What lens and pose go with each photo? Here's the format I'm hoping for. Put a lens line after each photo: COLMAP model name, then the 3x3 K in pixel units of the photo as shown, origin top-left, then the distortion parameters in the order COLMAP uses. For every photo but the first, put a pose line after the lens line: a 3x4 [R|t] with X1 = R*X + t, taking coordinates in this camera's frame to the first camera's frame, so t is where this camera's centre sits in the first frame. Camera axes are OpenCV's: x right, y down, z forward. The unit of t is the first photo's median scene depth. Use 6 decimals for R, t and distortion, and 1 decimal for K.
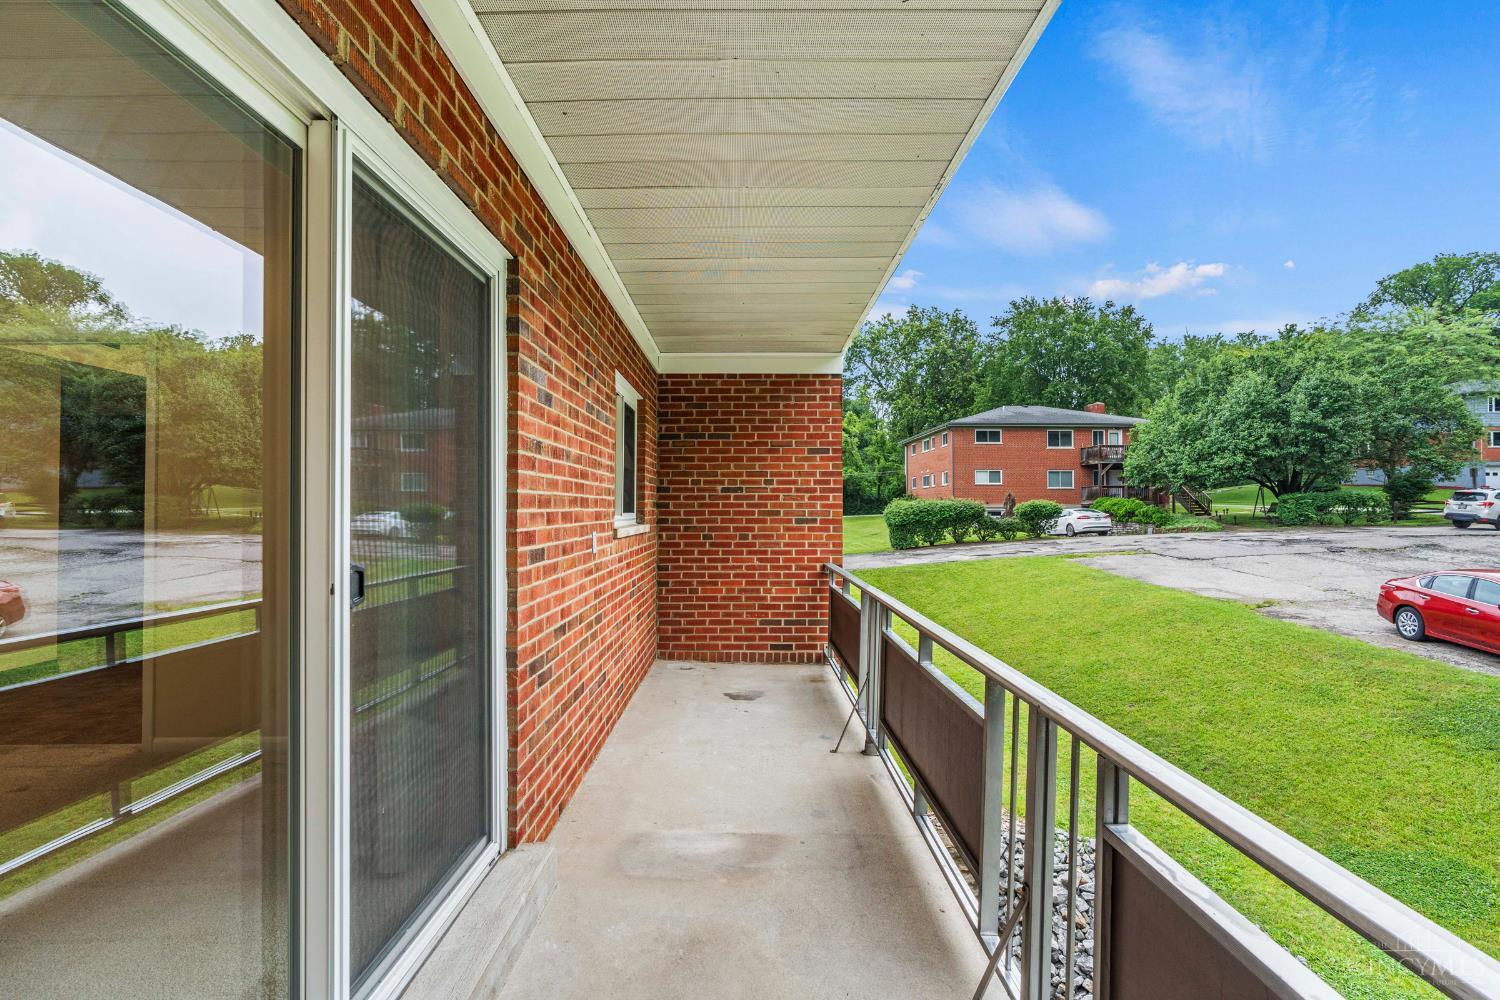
lens RADIAL K [[673.7, 0, 744.7], [0, 673.7, 506.4], [0, 0, 1]] dist [-0.000808, -0.000033]
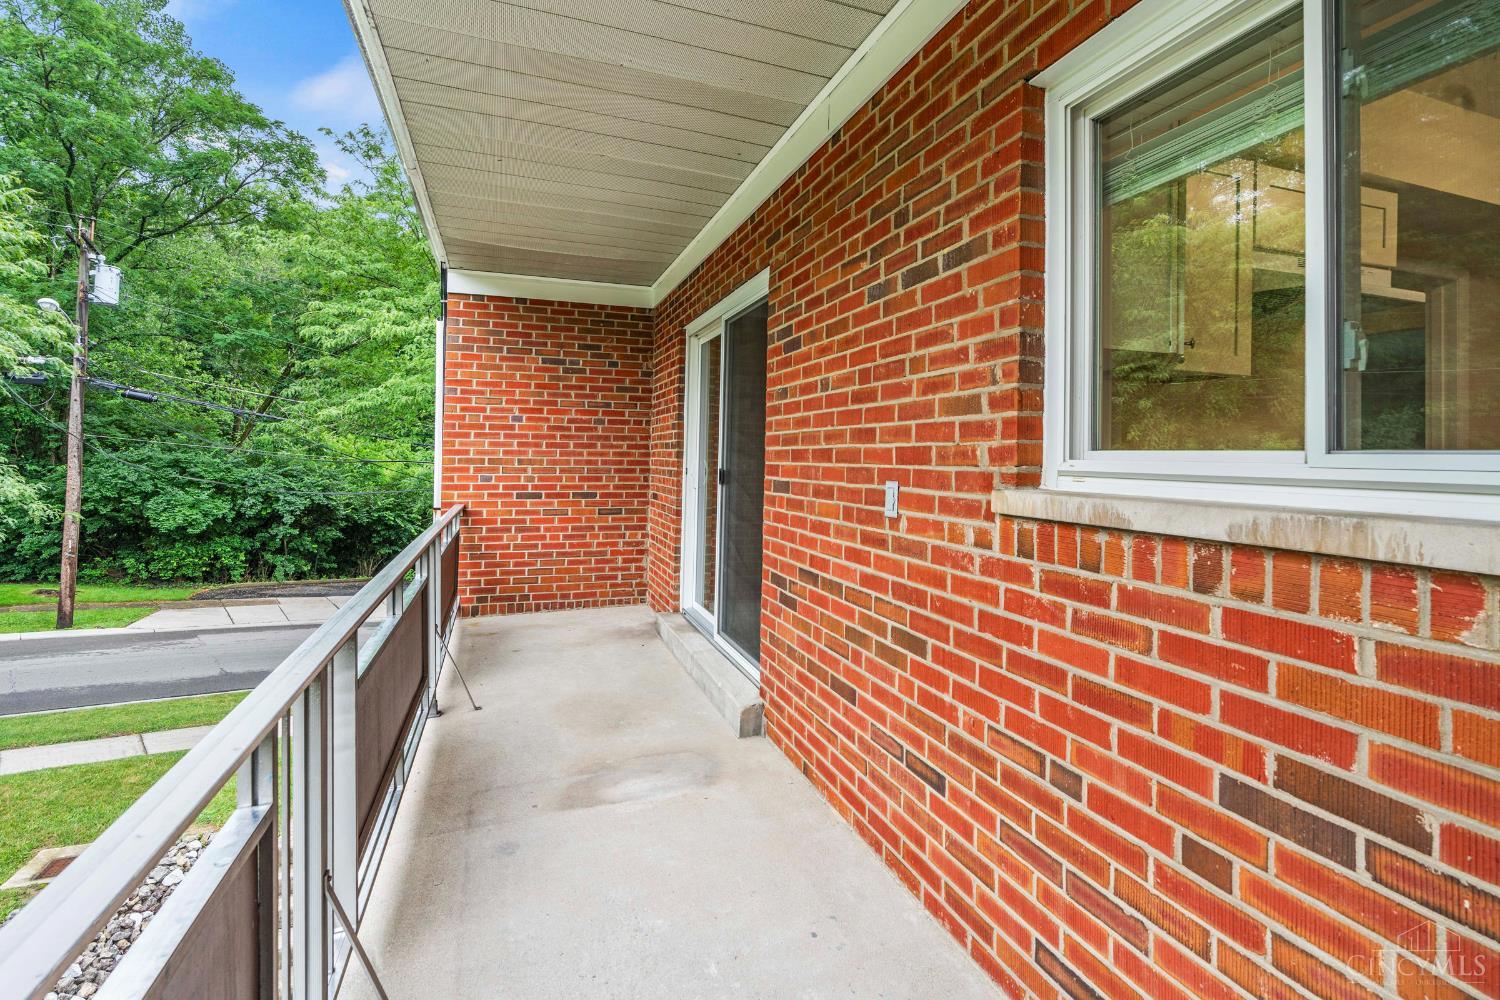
lens RADIAL K [[673.7, 0, 745.3], [0, 673.7, 459.4], [0, 0, 1]] dist [-0.000808, -0.000033]
pose [[-0.944242, -0.007408, -0.329168, 0.119866], [-0.007497, 0.999971, -0.000999, 0.025282], [0.329166, 0.001525, -0.944271, 1.957285]]
